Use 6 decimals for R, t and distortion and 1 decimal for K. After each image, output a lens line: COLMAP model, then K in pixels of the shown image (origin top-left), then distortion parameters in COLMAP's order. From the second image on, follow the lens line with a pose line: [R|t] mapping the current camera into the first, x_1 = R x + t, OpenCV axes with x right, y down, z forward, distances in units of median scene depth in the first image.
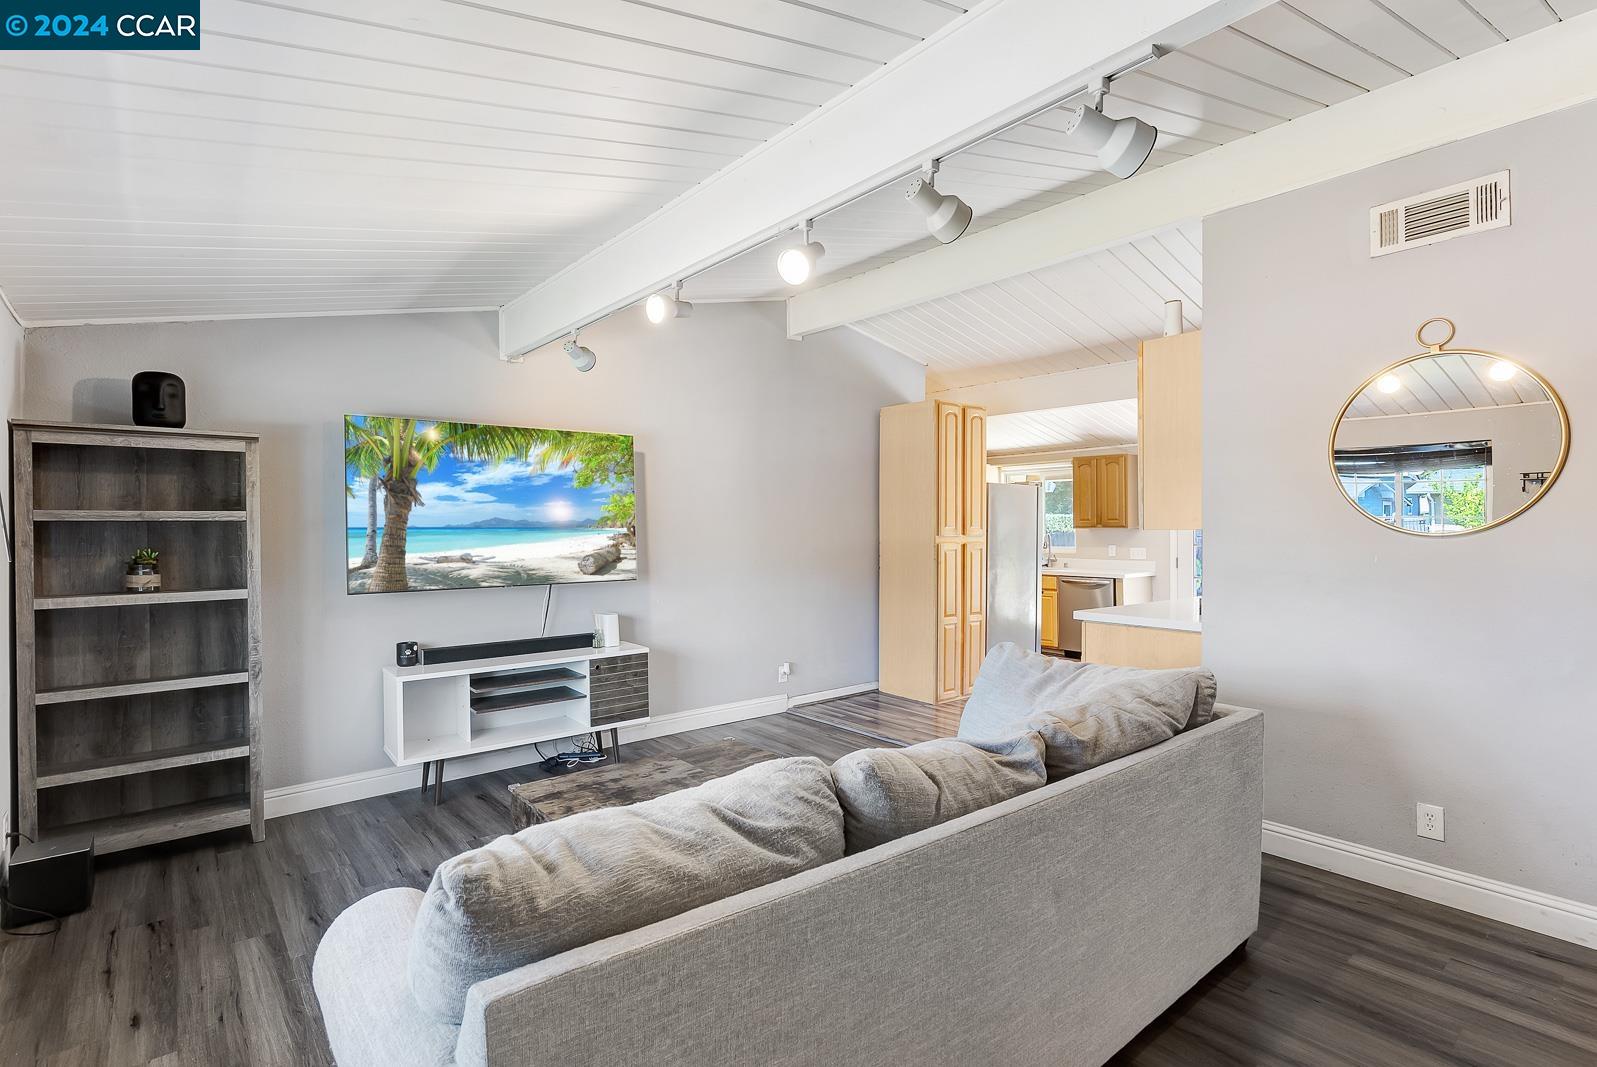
lens RADIAL K [[771.6, 0, 795.2], [0, 771.6, 524.1], [0, 0, 1]] dist [-0.001513, -0.000116]
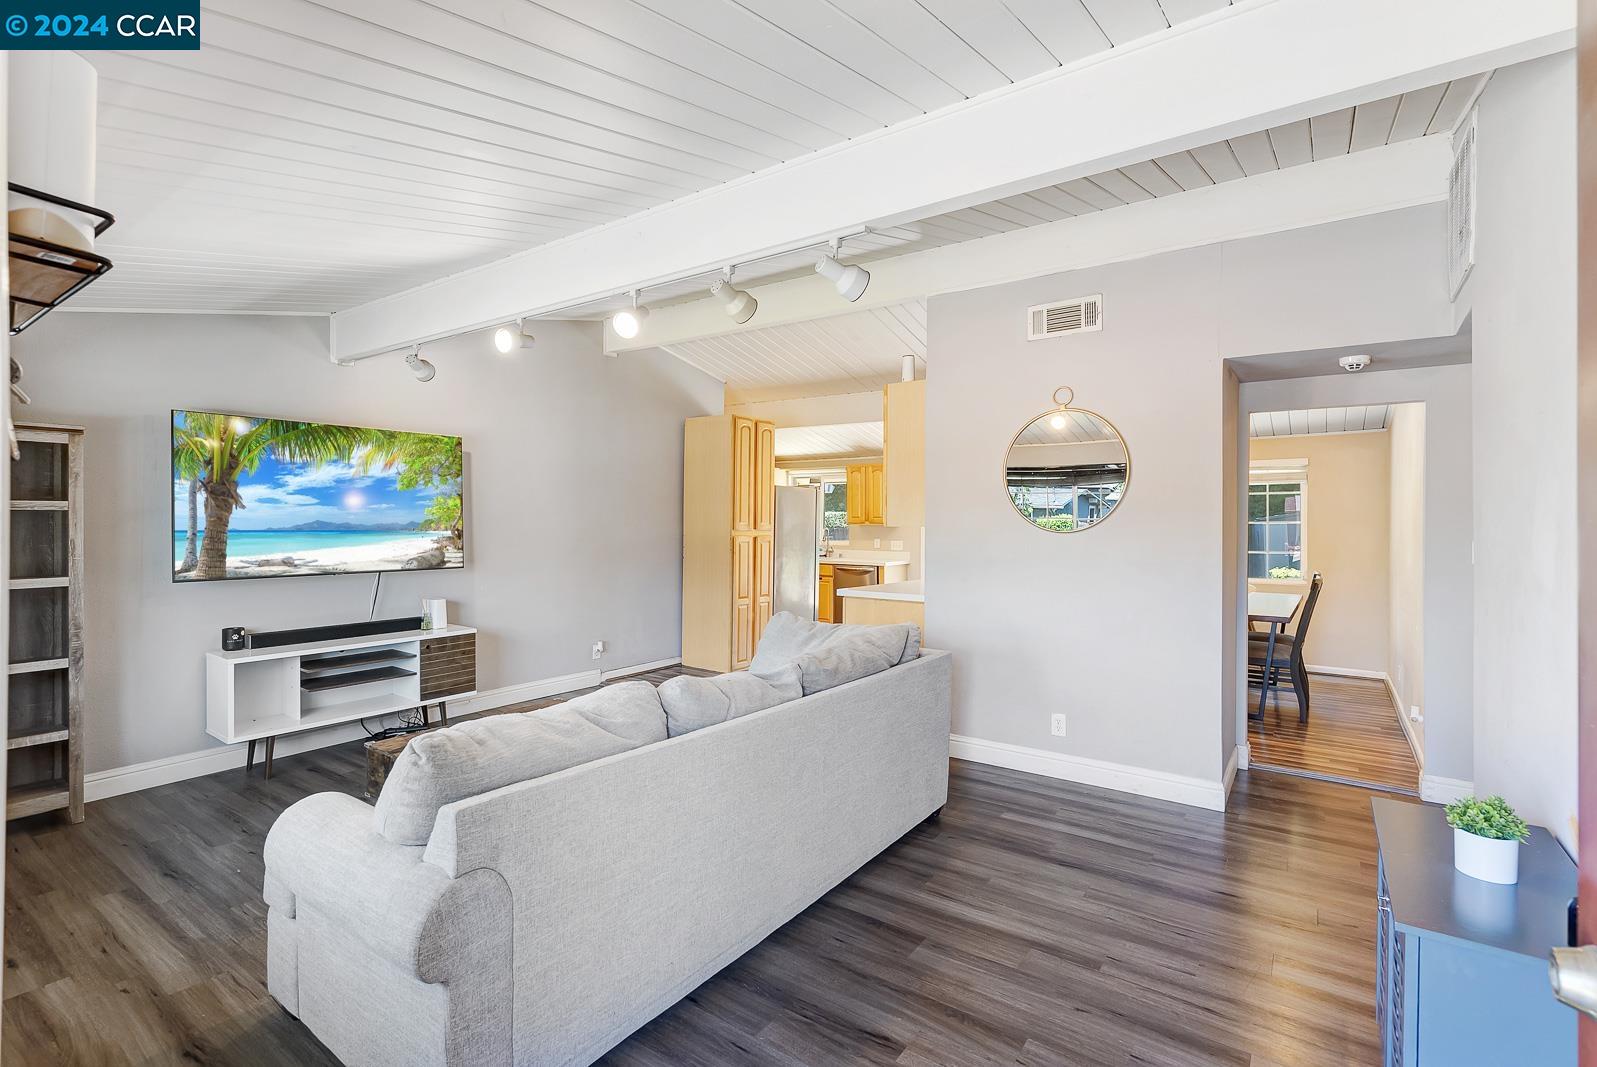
lens RADIAL K [[736.9, 0, 792.2], [0, 736.9, 531.8], [0, 0, 1]] dist [-0.002405, 0.000383]
pose [[0.966214, 0.006096, 0.257669, -0.026034], [-0.010760, 0.999803, 0.016693, -0.002318], [-0.257516, -0.018902, 0.966089, -0.156343]]
